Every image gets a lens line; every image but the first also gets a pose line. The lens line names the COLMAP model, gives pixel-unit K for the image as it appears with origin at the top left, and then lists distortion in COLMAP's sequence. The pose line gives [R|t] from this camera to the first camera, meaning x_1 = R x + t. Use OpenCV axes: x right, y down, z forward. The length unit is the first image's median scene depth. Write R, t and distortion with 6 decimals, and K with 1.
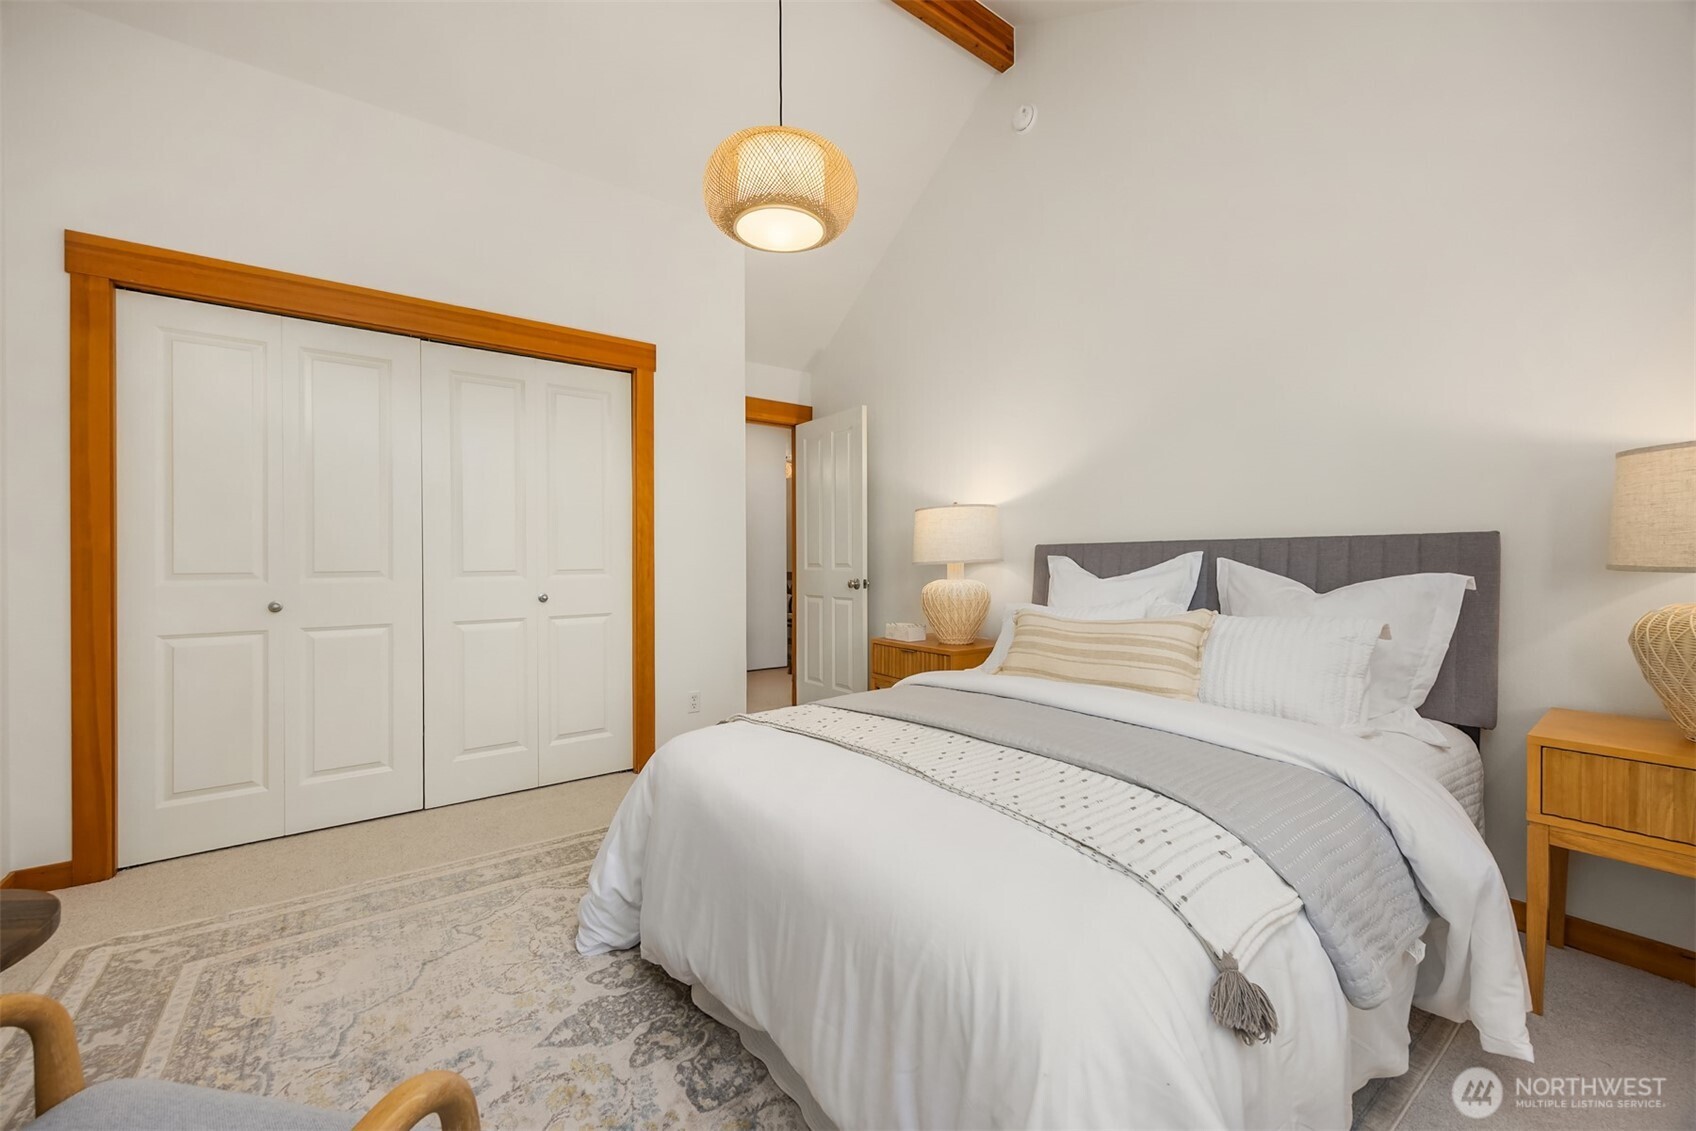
lens RADIAL K [[699.7, 0, 835.4], [0, 699.7, 564.9], [0, 0, 1]] dist [0.000601, -0.000194]
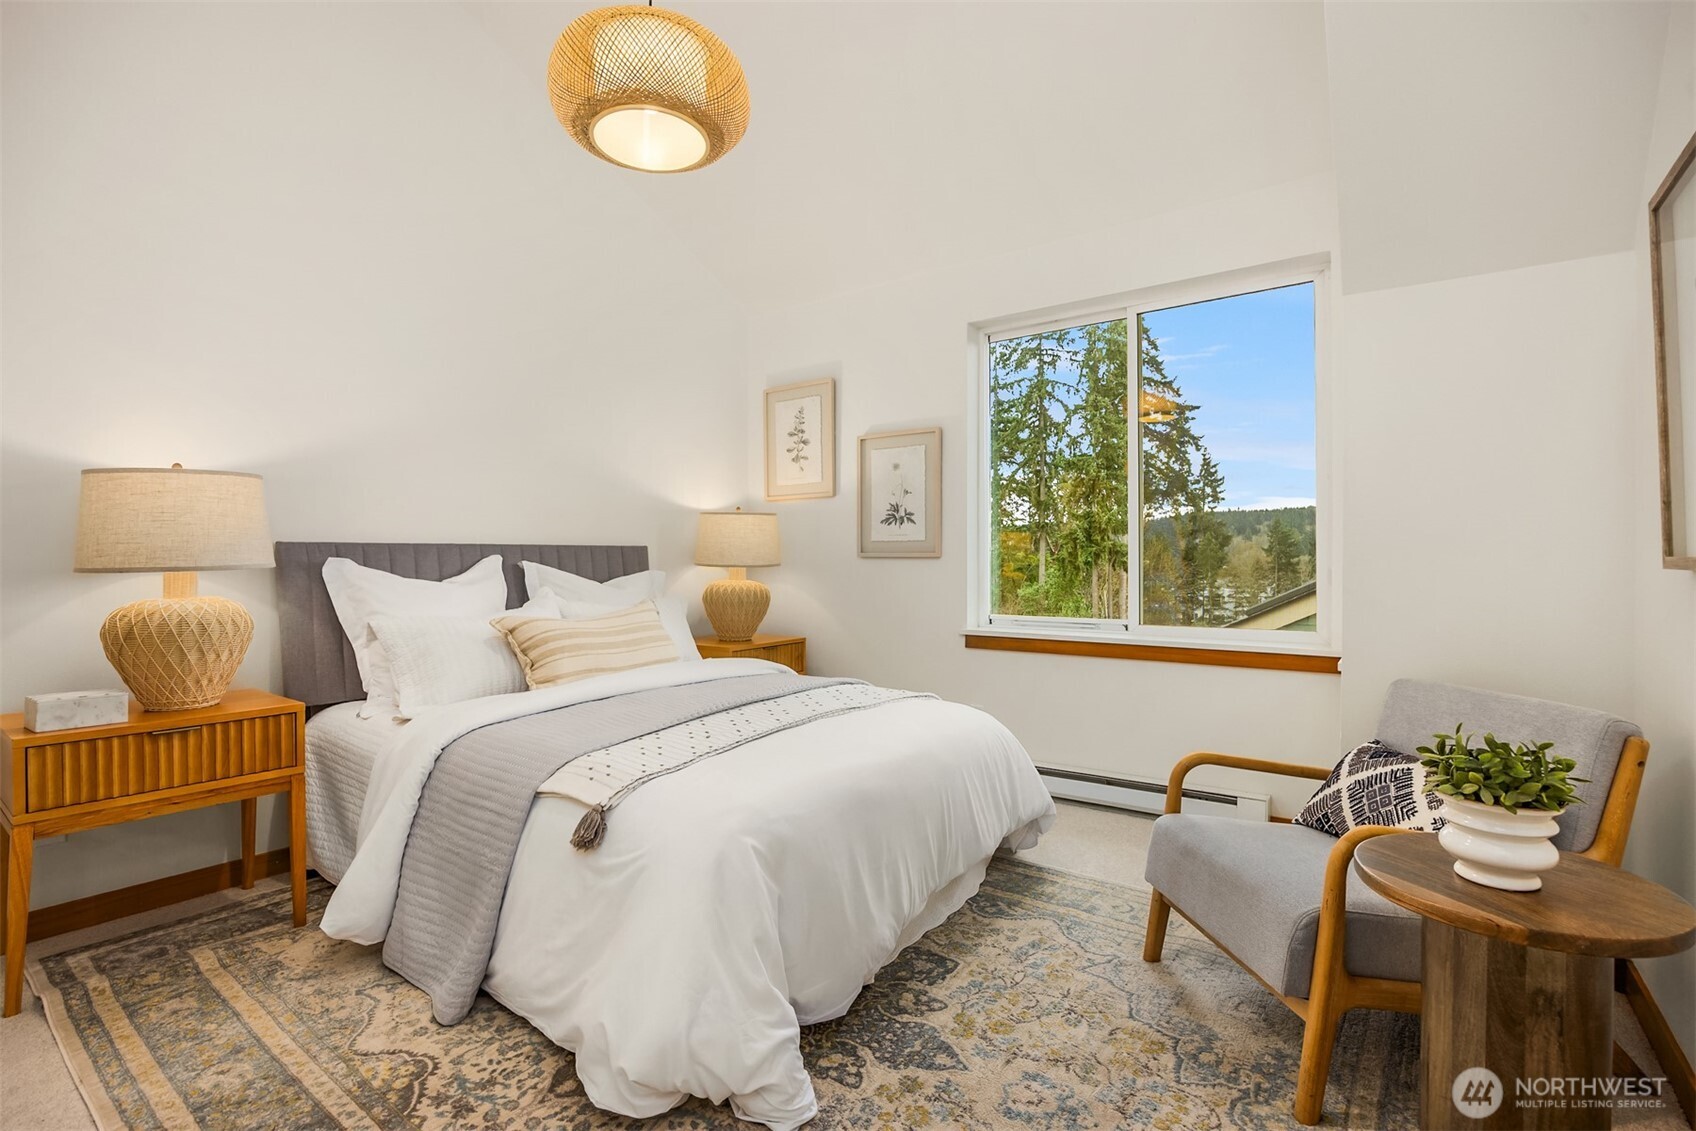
lens RADIAL K [[815.0, 0, 848.0], [0, 815.0, 565.5], [0, 0, 1]] dist [-0.013703, 0.000409]
pose [[-0.350340, -0.006785, 0.936598, -1.316138], [0.003194, 0.999959, 0.008439, -0.017730], [-0.936617, 0.005948, -0.350304, 1.437412]]
